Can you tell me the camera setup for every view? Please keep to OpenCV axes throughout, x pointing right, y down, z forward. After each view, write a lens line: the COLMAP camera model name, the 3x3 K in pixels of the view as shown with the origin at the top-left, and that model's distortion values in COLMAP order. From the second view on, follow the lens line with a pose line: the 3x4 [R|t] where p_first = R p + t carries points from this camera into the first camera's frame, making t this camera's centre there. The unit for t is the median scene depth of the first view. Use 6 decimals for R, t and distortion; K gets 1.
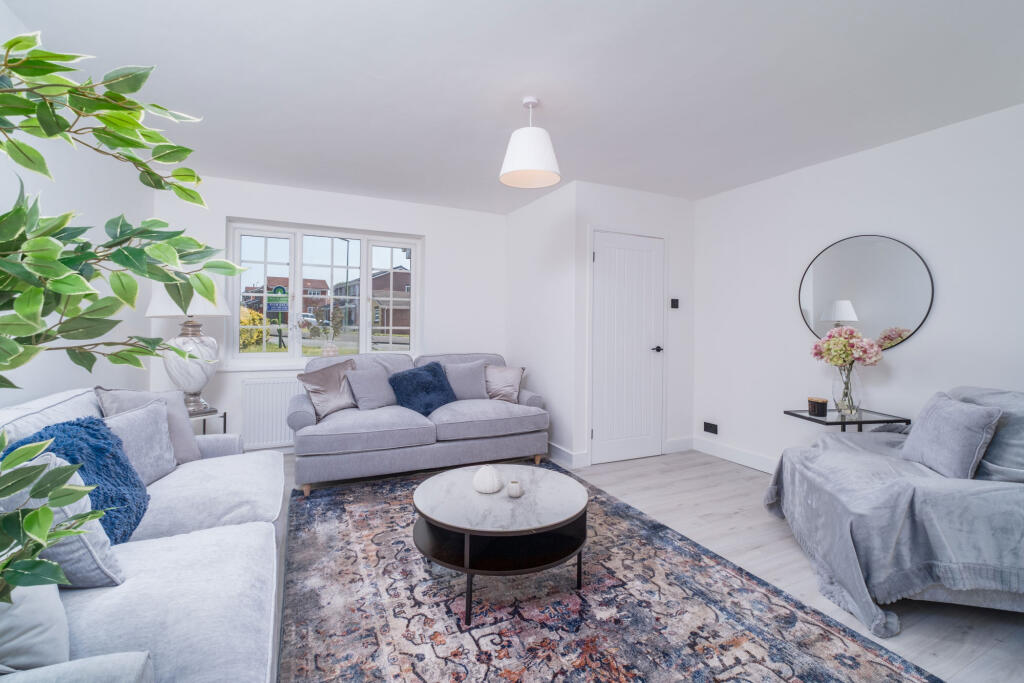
lens RADIAL K [[452.1, 0, 525.6], [0, 452.1, 323.6], [0, 0, 1]] dist [-0.003832, 0.000151]
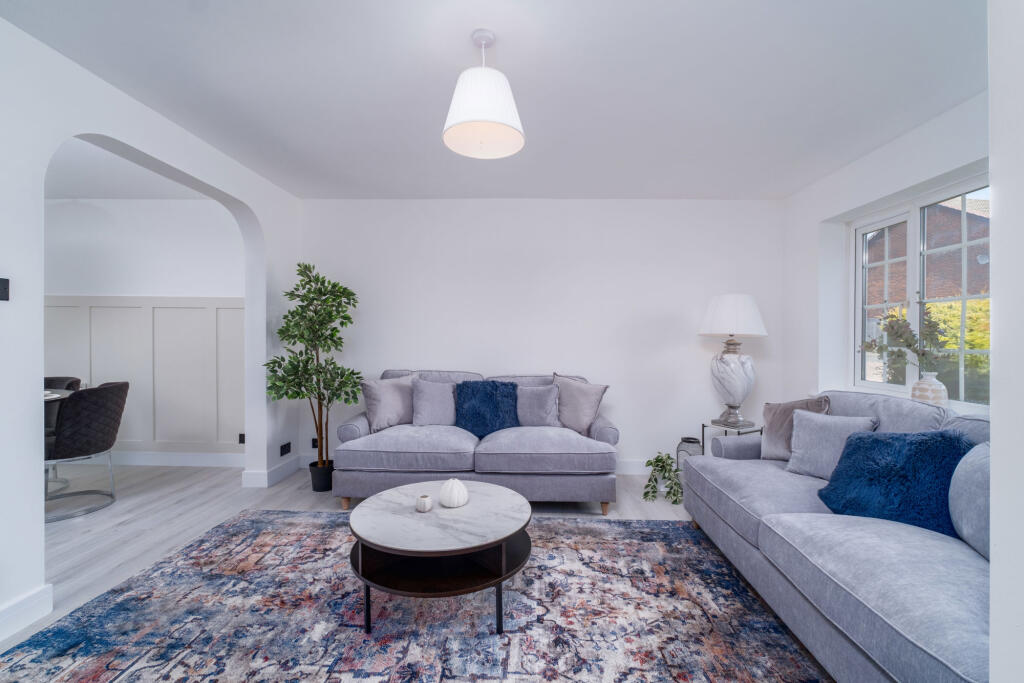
lens RADIAL K [[452.1, 0, 509.3], [0, 452.1, 340.8], [0, 0, 1]] dist [-0.003832, 0.000151]
pose [[-0.491221, -0.007786, -0.871000, 0.853467], [-0.018969, 0.999819, 0.001760, 0.009881], [0.870828, 0.017387, -0.491280, 1.876943]]
